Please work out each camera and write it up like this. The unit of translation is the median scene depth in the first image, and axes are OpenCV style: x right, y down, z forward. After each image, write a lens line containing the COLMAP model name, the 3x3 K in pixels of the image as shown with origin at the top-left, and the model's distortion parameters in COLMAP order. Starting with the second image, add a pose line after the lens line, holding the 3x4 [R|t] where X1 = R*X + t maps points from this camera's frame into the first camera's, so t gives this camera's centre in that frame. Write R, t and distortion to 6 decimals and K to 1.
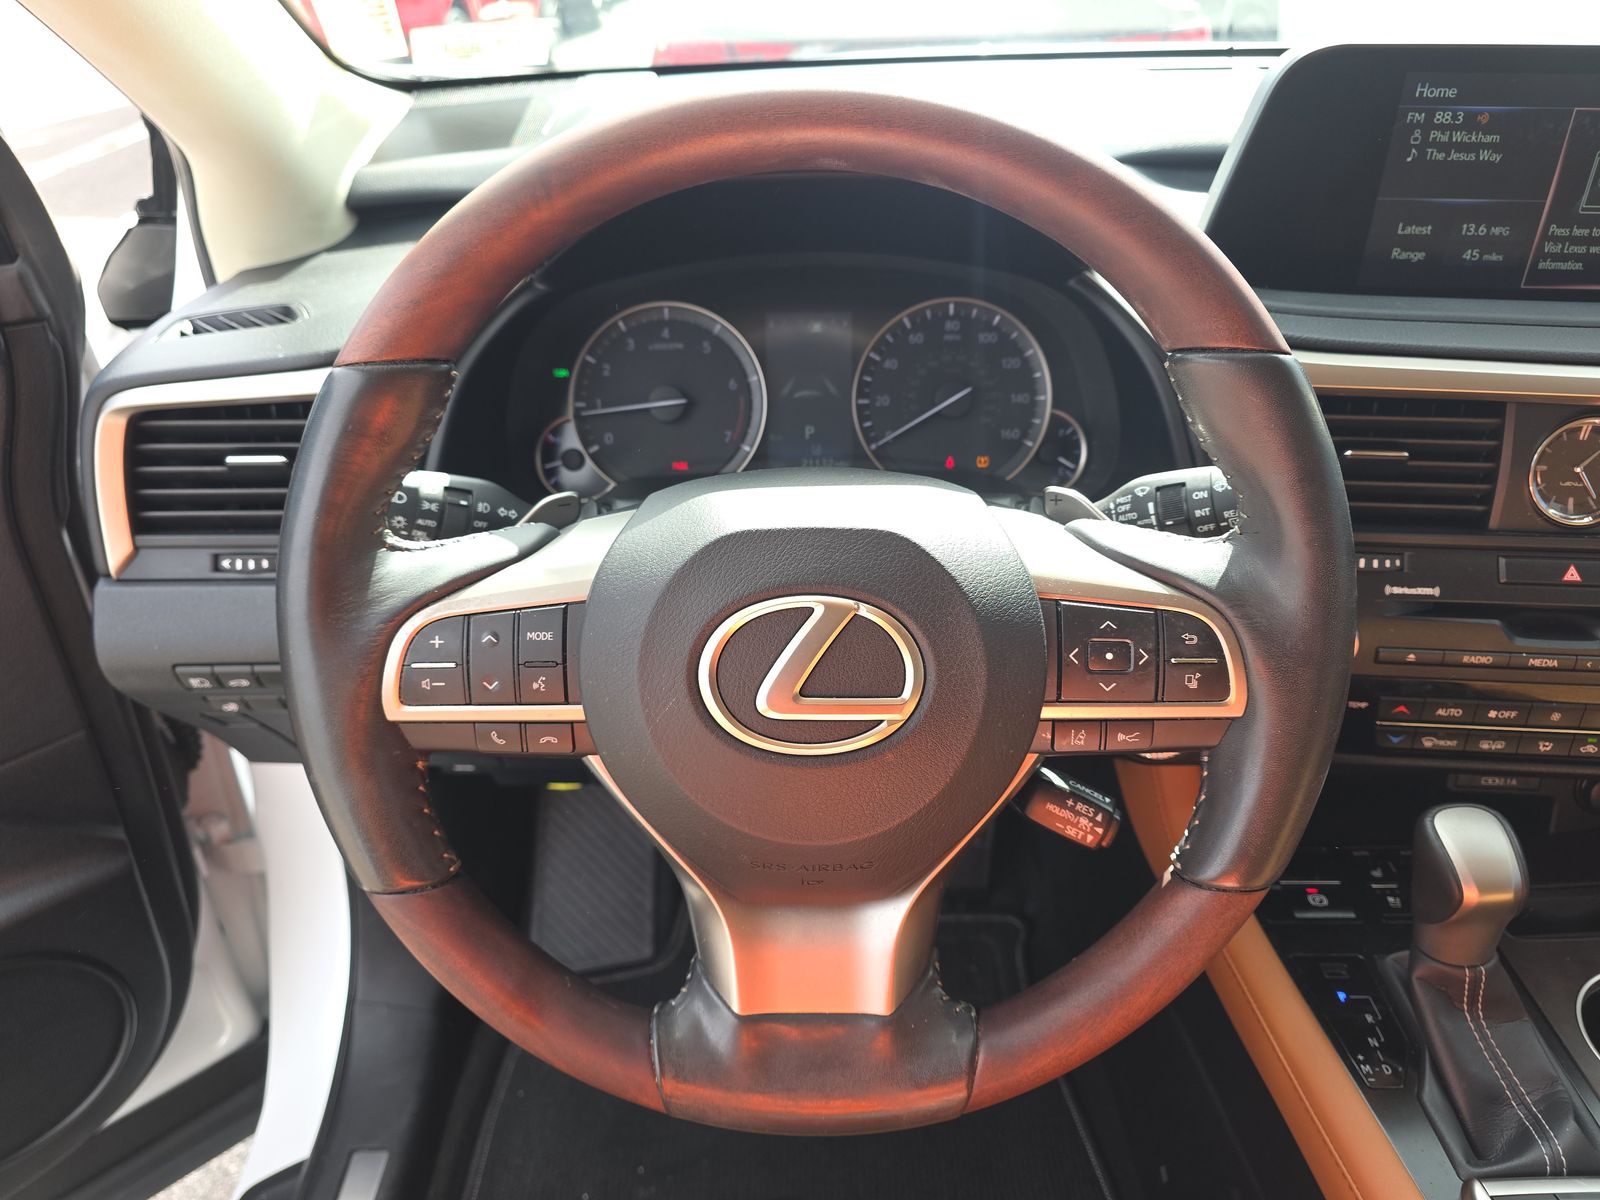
lens RADIAL K [[1138.1, 0, 797.7], [0, 1138.1, 585.4], [0, 0, 1]] dist [0.028090, -0.022229]
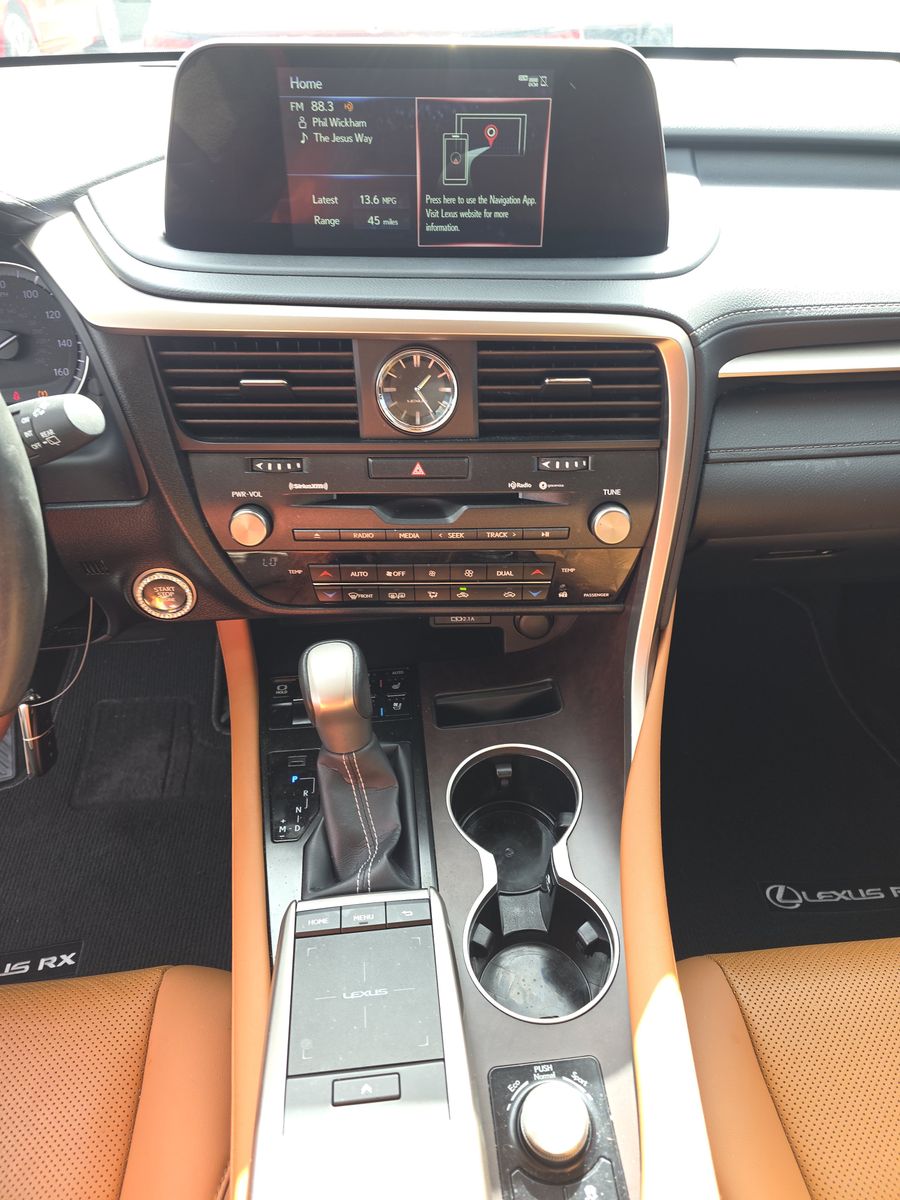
lens RADIAL K [[853.5, 0, 449.4], [0, 853.5, 604.5], [0, 0, 1]] dist [0.028090, -0.022229]
pose [[0.996331, -0.050204, 0.069305, 0.608612], [0.039941, 0.989026, 0.142239, 0.005881], [-0.075685, -0.138949, 0.987403, -0.021086]]
